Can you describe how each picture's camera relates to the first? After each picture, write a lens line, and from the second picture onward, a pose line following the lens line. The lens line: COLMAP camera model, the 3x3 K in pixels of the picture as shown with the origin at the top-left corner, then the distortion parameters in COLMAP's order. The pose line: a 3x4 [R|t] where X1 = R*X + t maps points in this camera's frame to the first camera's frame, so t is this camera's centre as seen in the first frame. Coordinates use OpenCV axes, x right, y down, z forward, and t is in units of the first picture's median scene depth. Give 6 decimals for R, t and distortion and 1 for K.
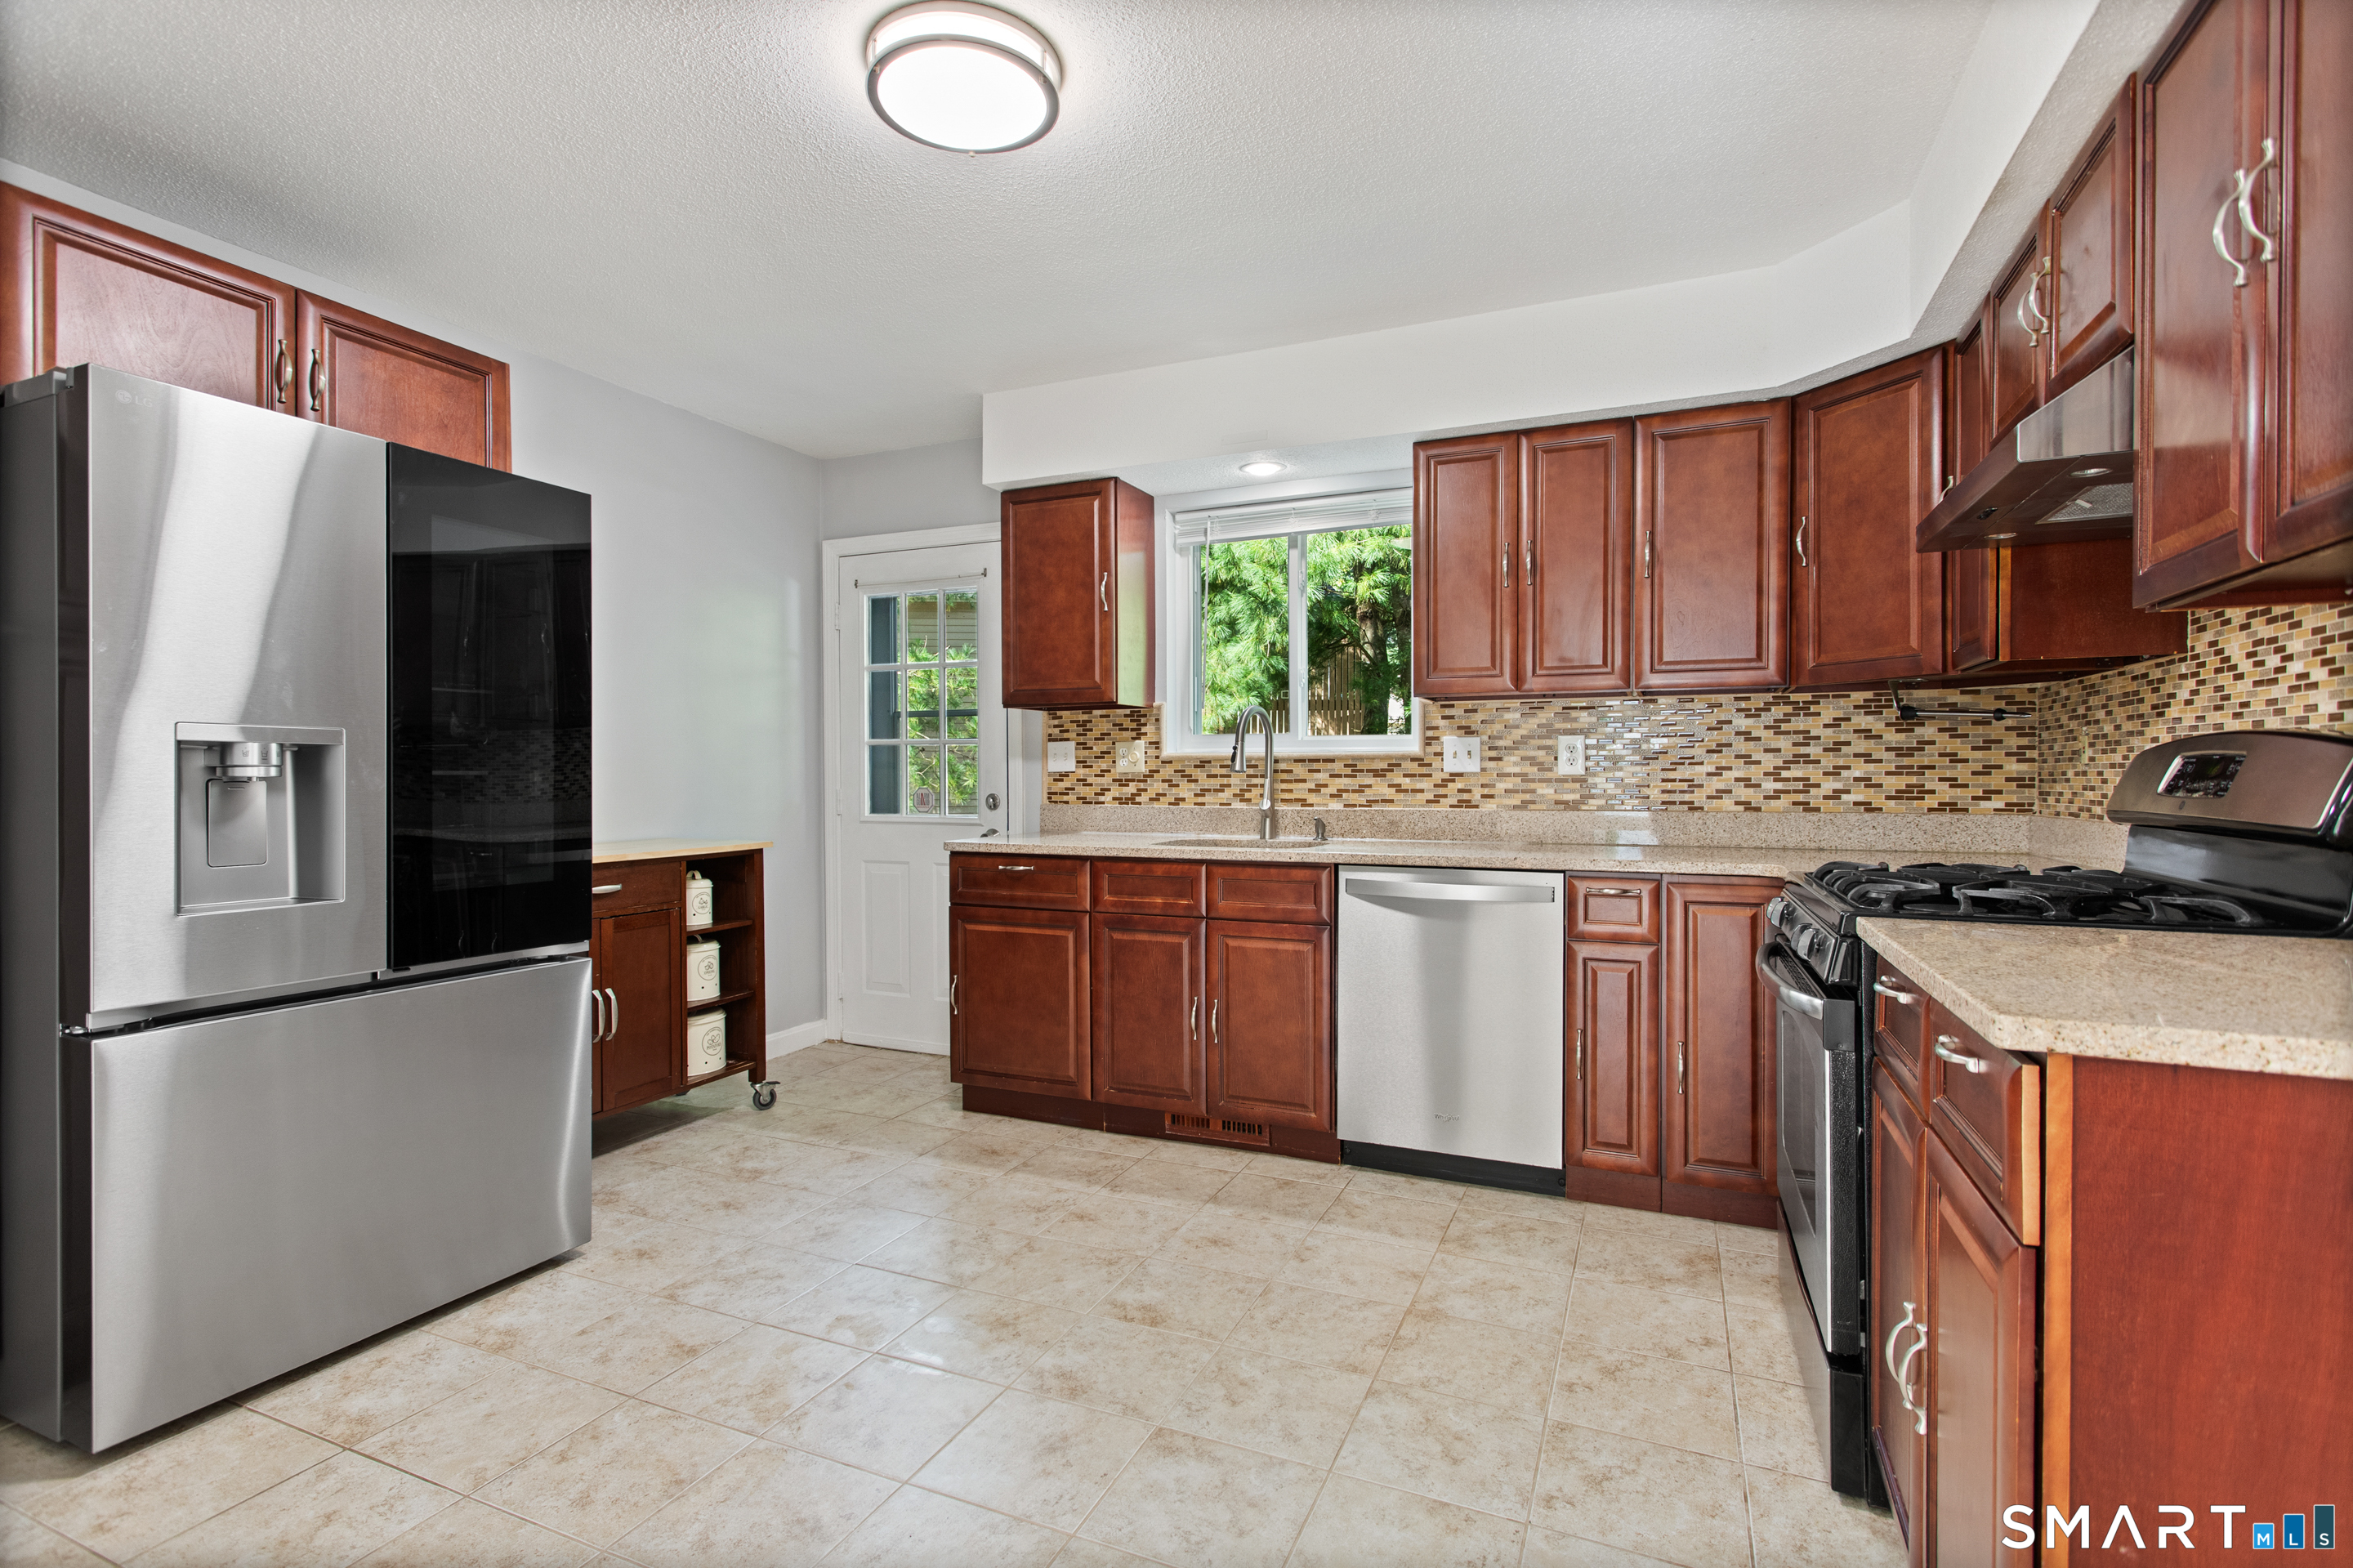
lens RADIAL K [[1114.4, 0, 1161.0], [0, 1114.4, 780.9], [0, 0, 1]] dist [-0.003947, 0.003873]
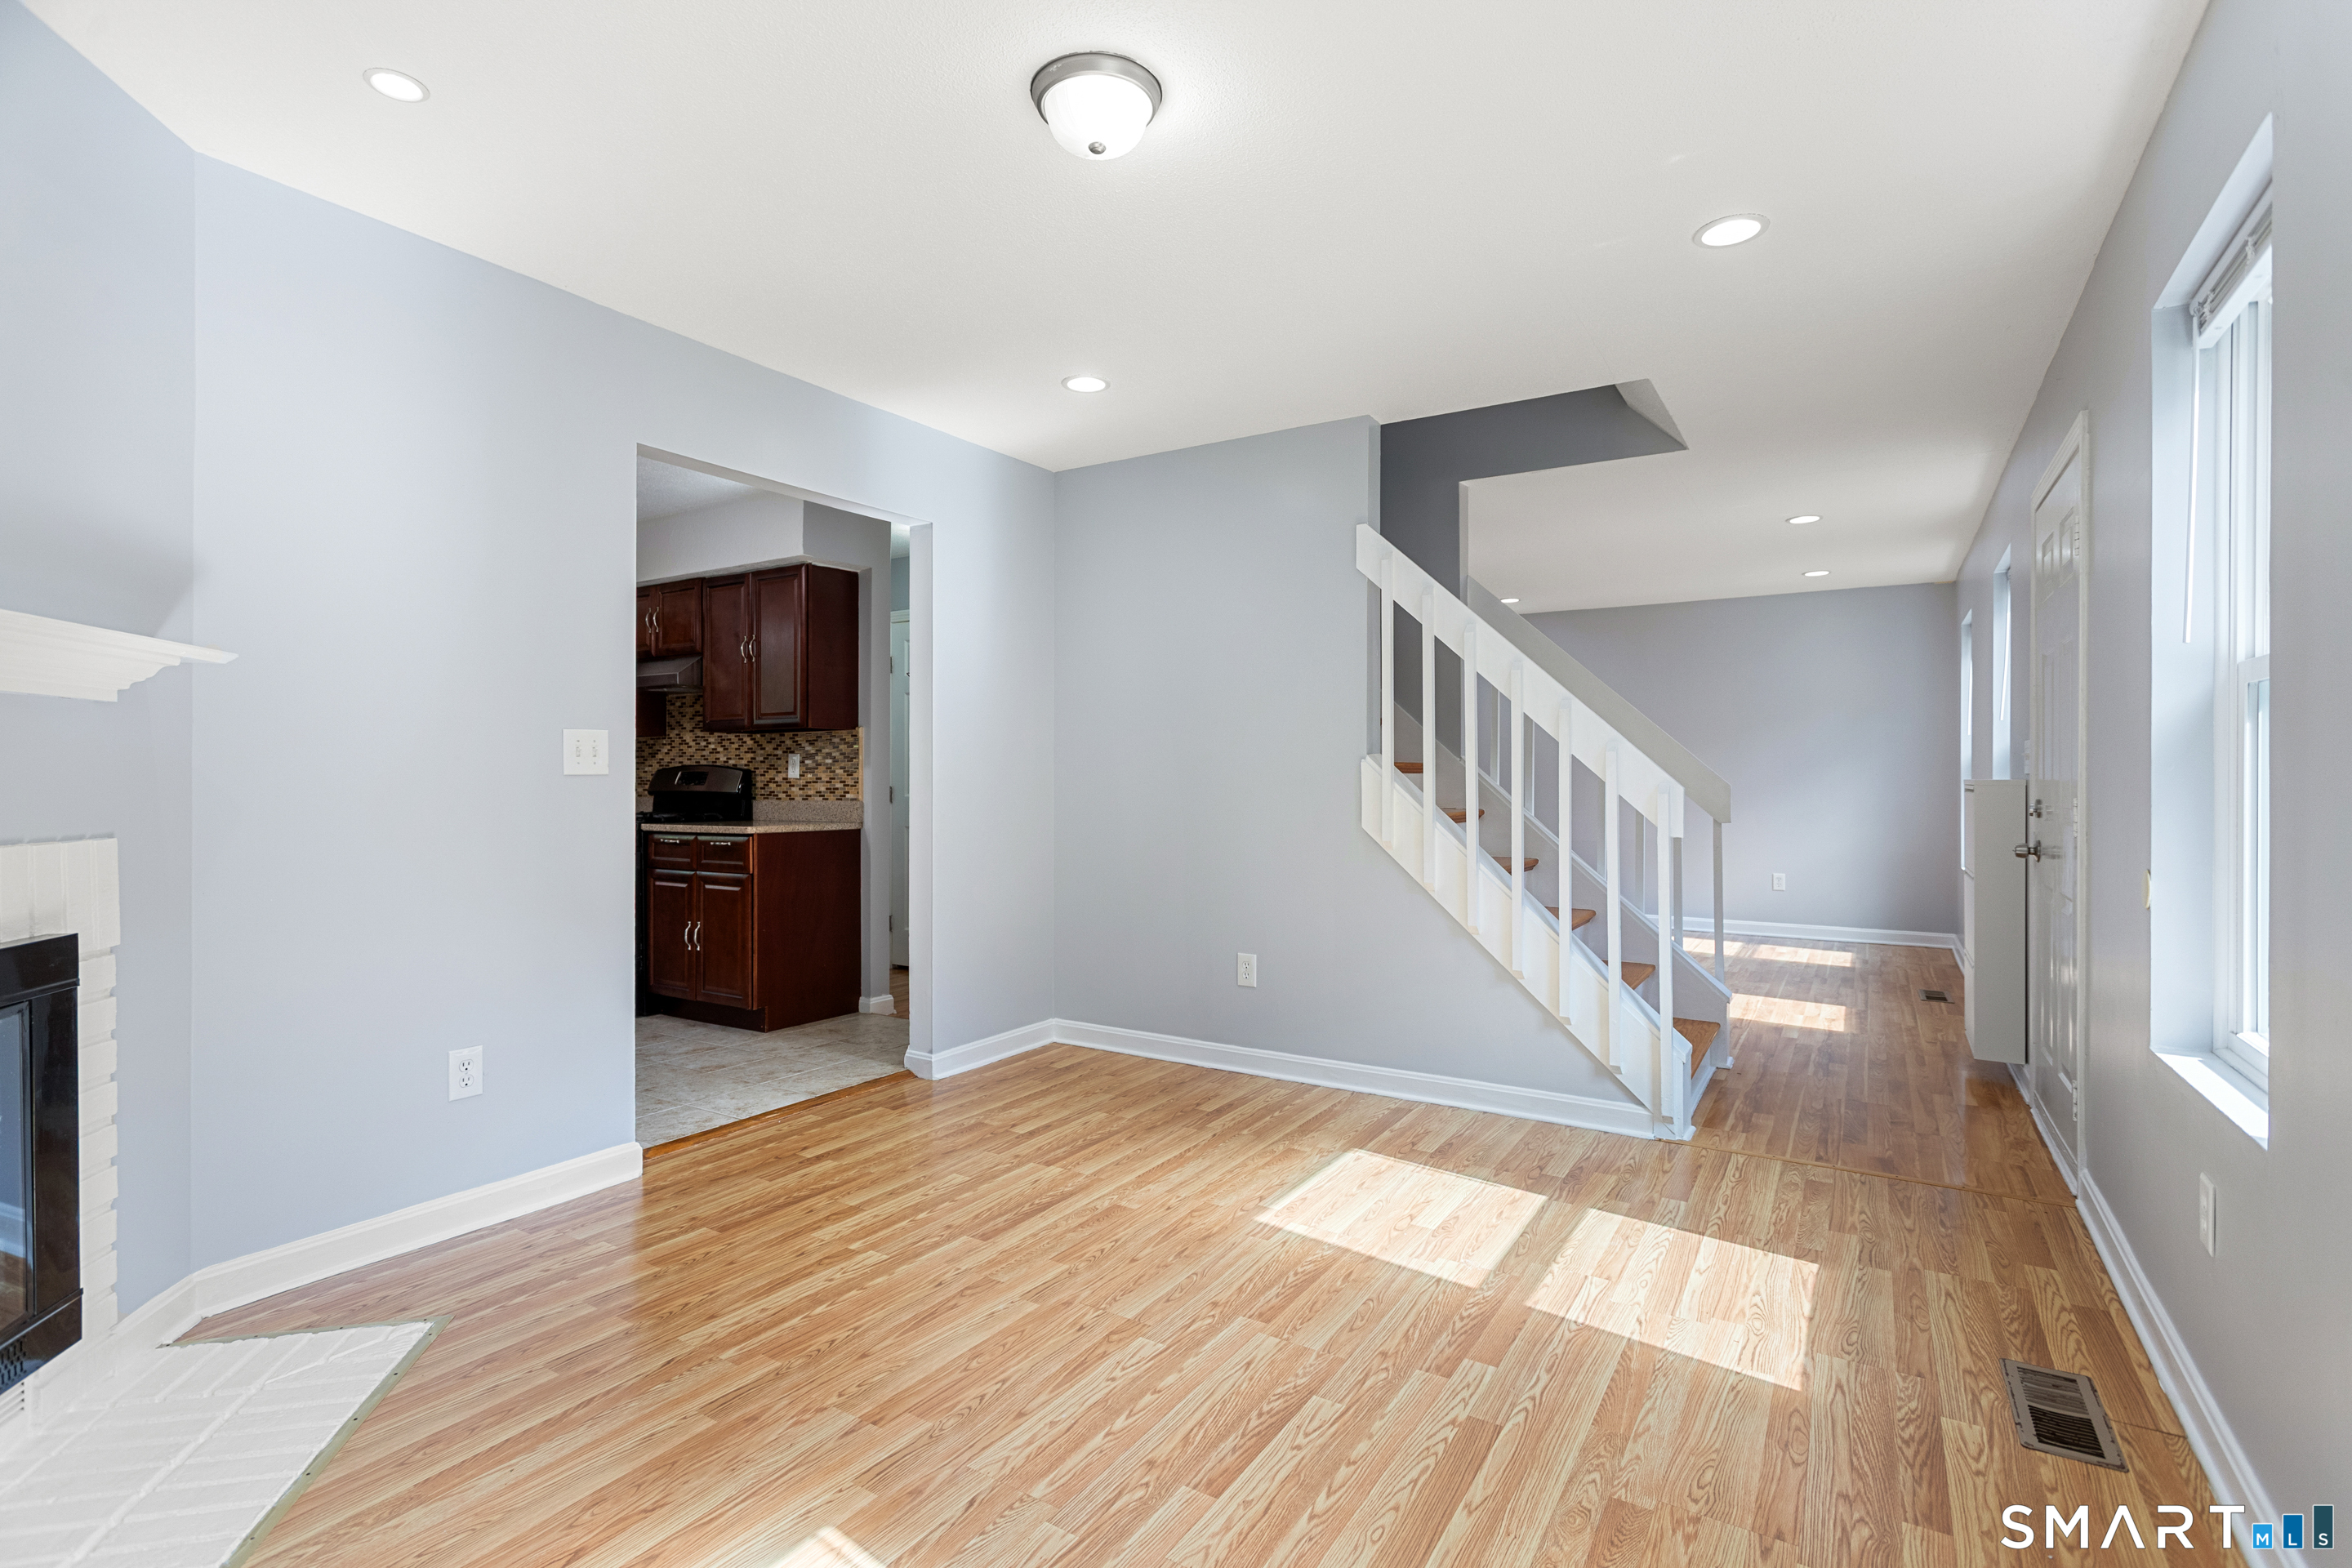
lens RADIAL K [[1113.9, 0, 1155.4], [0, 1113.9, 782.0], [0, 0, 1]] dist [-0.003947, 0.003873]
pose [[0.149093, -0.002277, 0.988821, -1.127512], [0.008047, 0.999967, 0.001090, 0.006901], [-0.988791, 0.007795, 0.149106, -0.440779]]
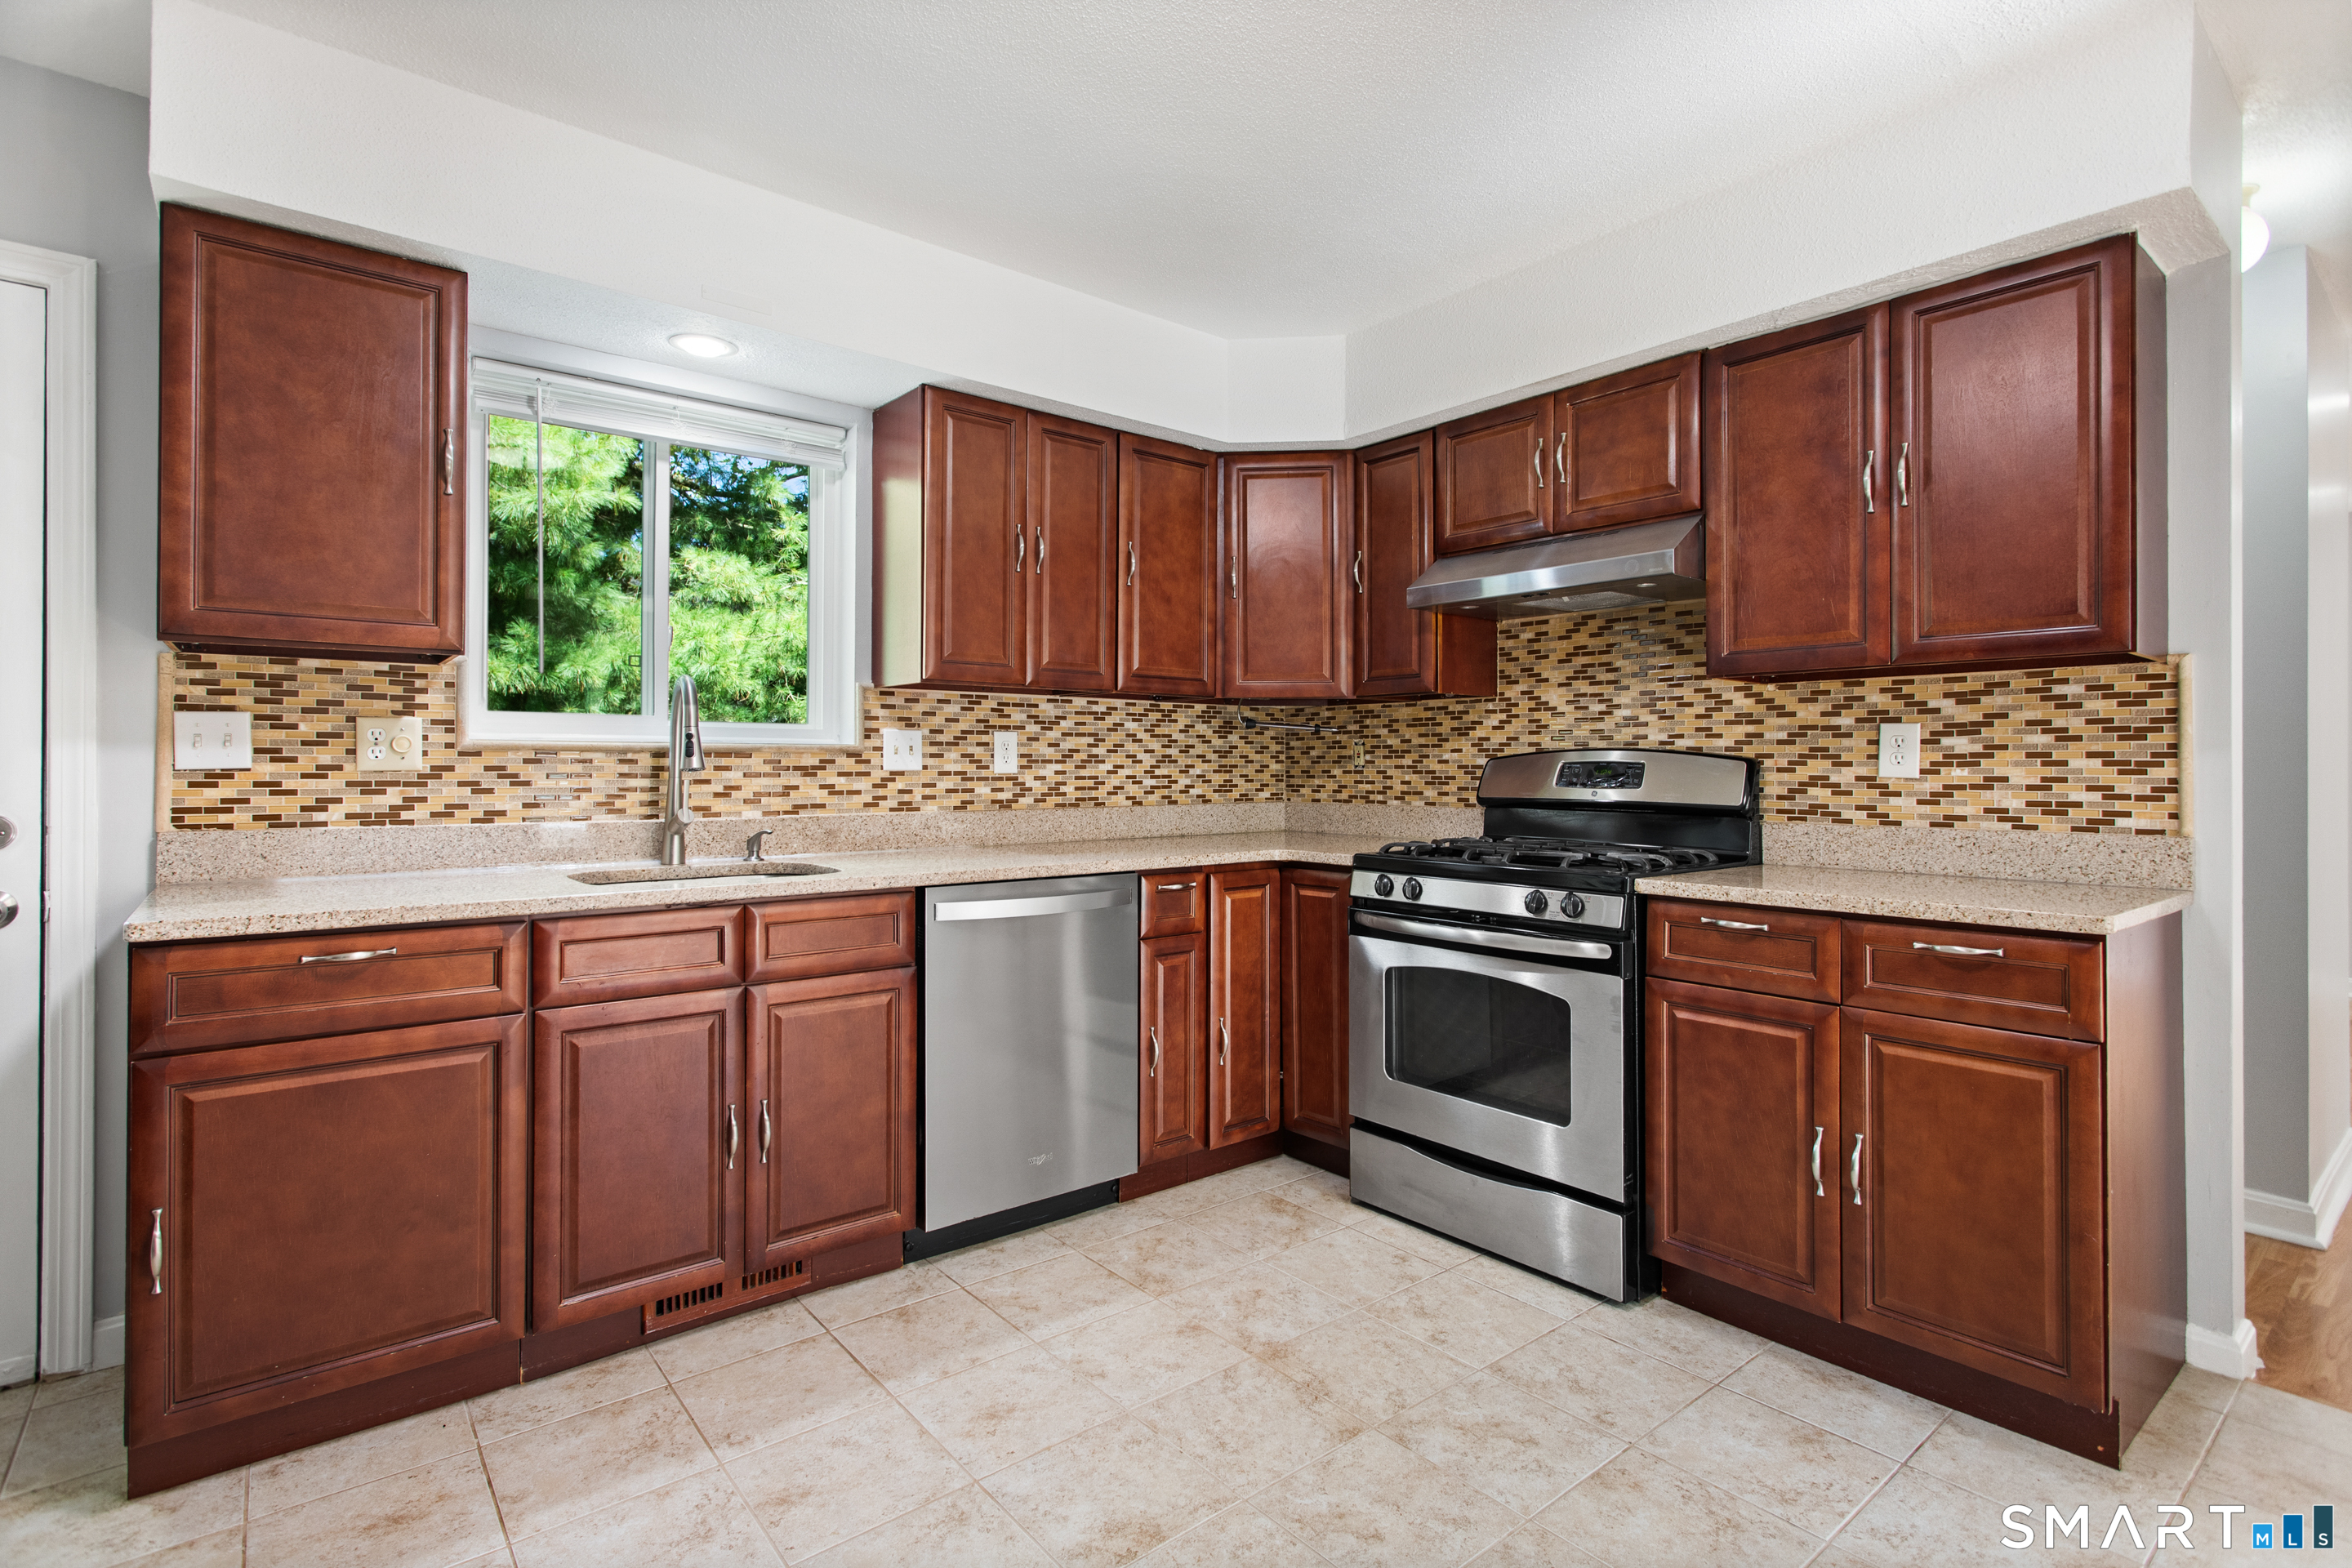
lens RADIAL K [[1113.9, 0, 1165.1], [0, 1113.9, 755.3], [0, 0, 1]] dist [-0.003947, 0.003873]
pose [[0.453593, 0.009983, 0.891153, -0.450771], [0.002988, 0.999915, -0.012722, -0.008470], [-0.891204, 0.008434, 0.453524, 0.456661]]
